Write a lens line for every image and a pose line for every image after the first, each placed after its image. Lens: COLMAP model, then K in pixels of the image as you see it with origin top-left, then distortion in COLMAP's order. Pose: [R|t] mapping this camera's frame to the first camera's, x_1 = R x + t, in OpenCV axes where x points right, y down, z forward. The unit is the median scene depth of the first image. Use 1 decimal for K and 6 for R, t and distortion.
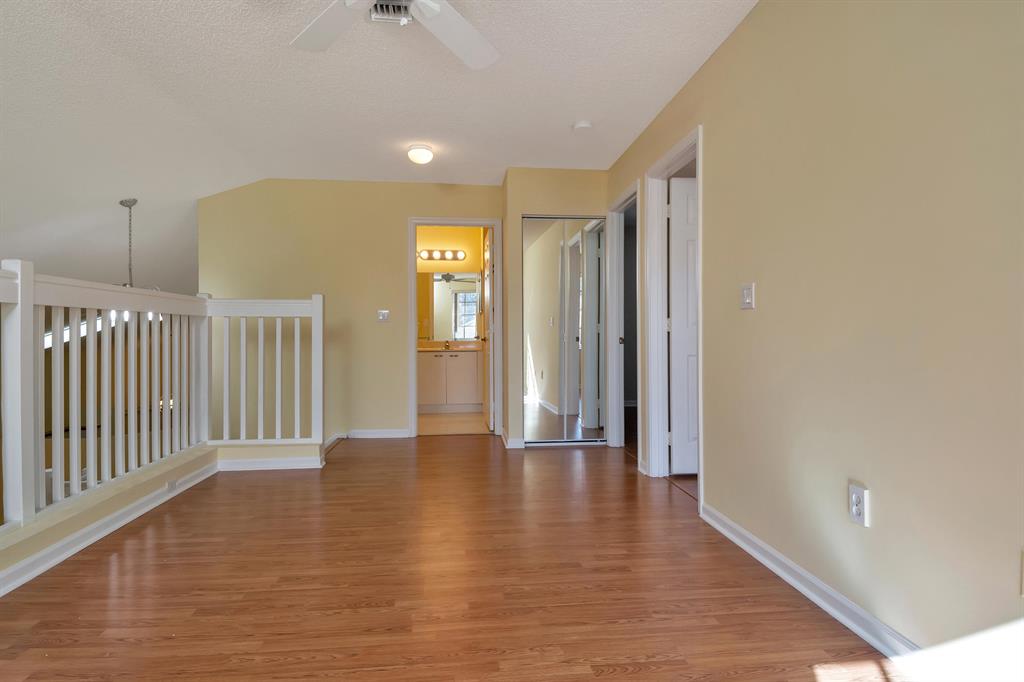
lens RADIAL K [[541.1, 0, 516.5], [0, 541.1, 334.8], [0, 0, 1]] dist [0.026919, -0.037439]
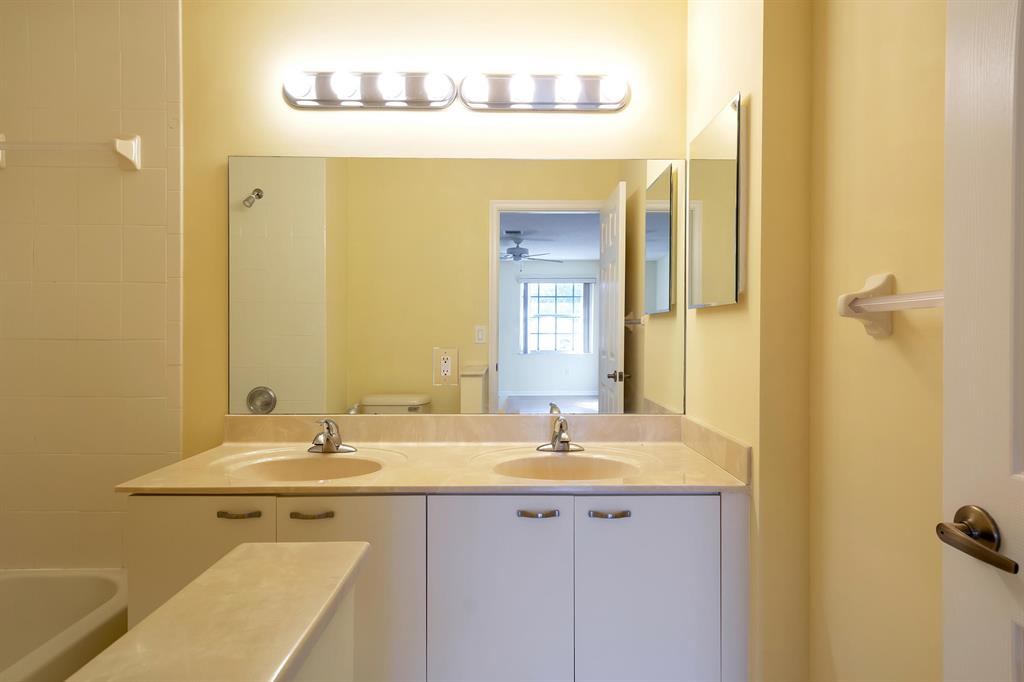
lens RADIAL K [[536.0, 0, 515.1], [0, 536.0, 331.5], [0, 0, 1]] dist [0.032129, -0.041777]
pose [[0.995028, 0.003645, -0.099524, -0.124769], [-0.004264, 0.999973, -0.006006, -0.029162], [0.099500, 0.006401, 0.995017, 0.742894]]
